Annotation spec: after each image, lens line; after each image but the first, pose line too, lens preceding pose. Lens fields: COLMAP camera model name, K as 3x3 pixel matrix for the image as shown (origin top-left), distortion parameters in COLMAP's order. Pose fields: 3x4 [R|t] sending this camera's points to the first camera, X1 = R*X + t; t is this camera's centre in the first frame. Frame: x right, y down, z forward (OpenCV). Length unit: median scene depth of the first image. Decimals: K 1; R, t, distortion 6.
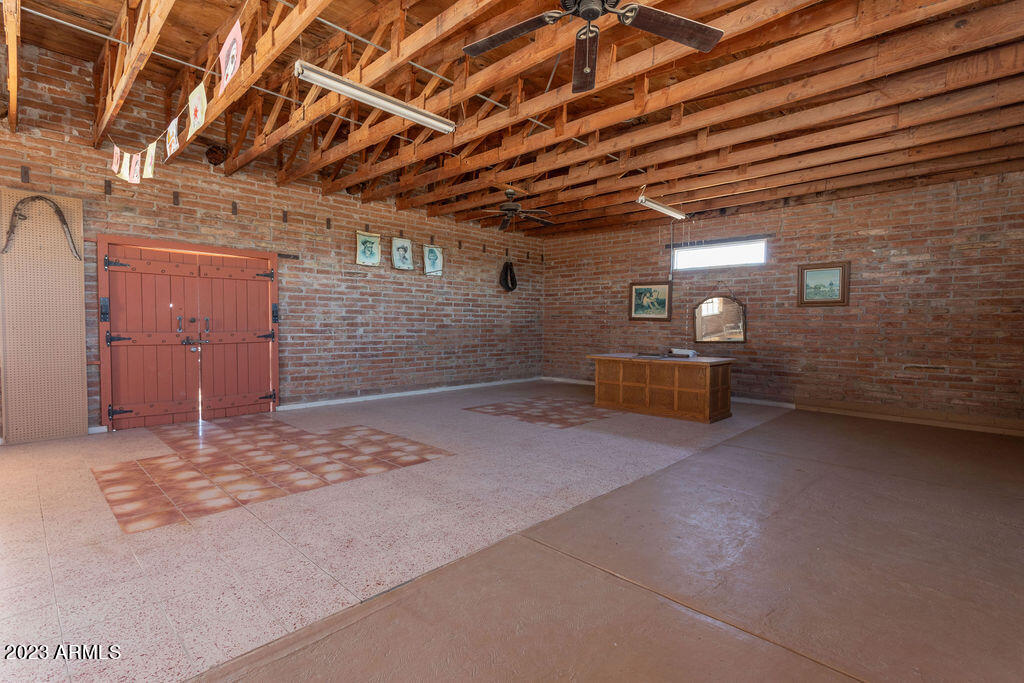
lens RADIAL K [[477.7, 0, 515.0], [0, 477.7, 342.0], [0, 0, 1]] dist [0.001748, 0.003914]
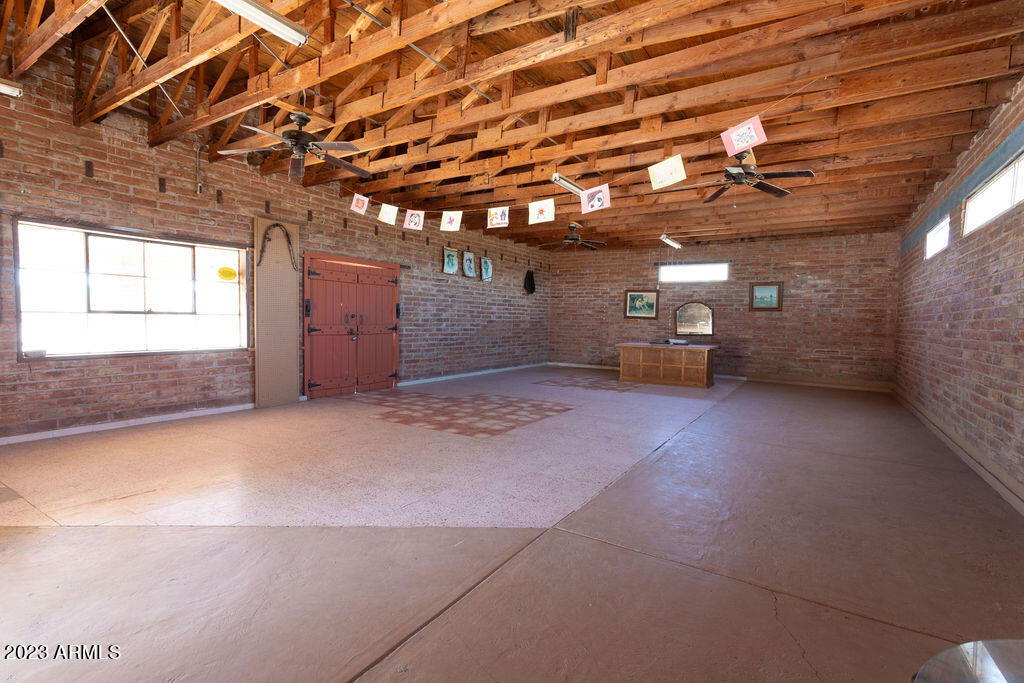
lens RADIAL K [[477.7, 0, 514.1], [0, 477.7, 341.6], [0, 0, 1]] dist [0.001748, 0.003914]
pose [[0.980687, 0.001173, 0.195581, -0.435831], [-0.003535, 0.999925, 0.011725, 0.006345], [-0.195553, -0.012190, 0.980617, -0.323334]]
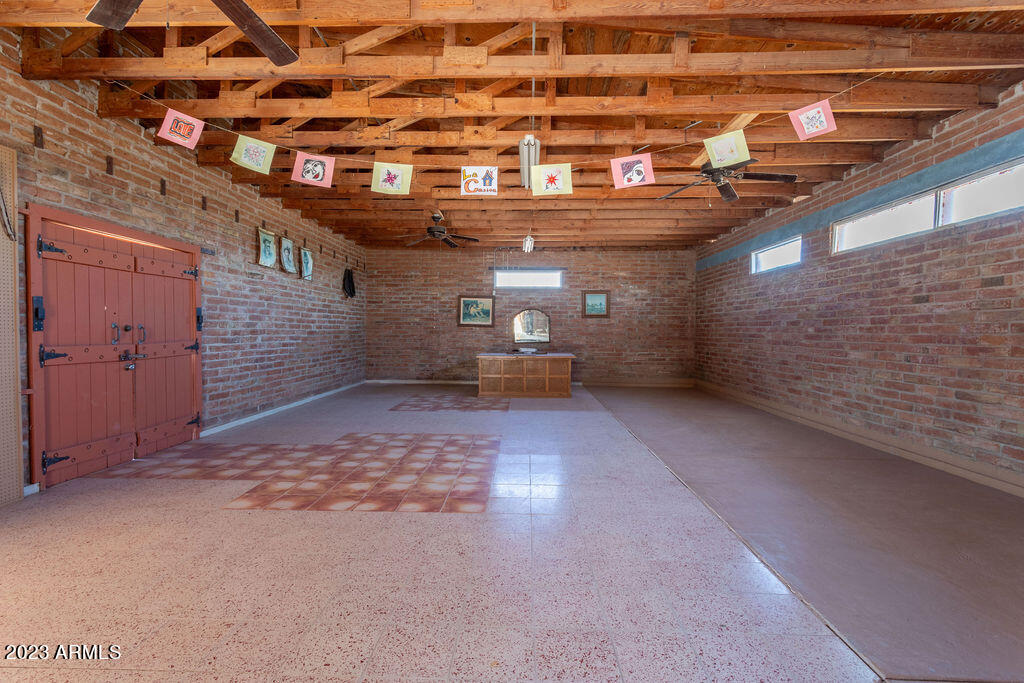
lens RADIAL K [[477.7, 0, 507.7], [0, 477.7, 341.3], [0, 0, 1]] dist [0.001748, 0.003914]
pose [[0.746610, -0.020714, 0.664939, -0.638717], [0.026283, 0.999653, 0.001630, -0.009140], [-0.664742, 0.016260, 0.746896, 0.029181]]
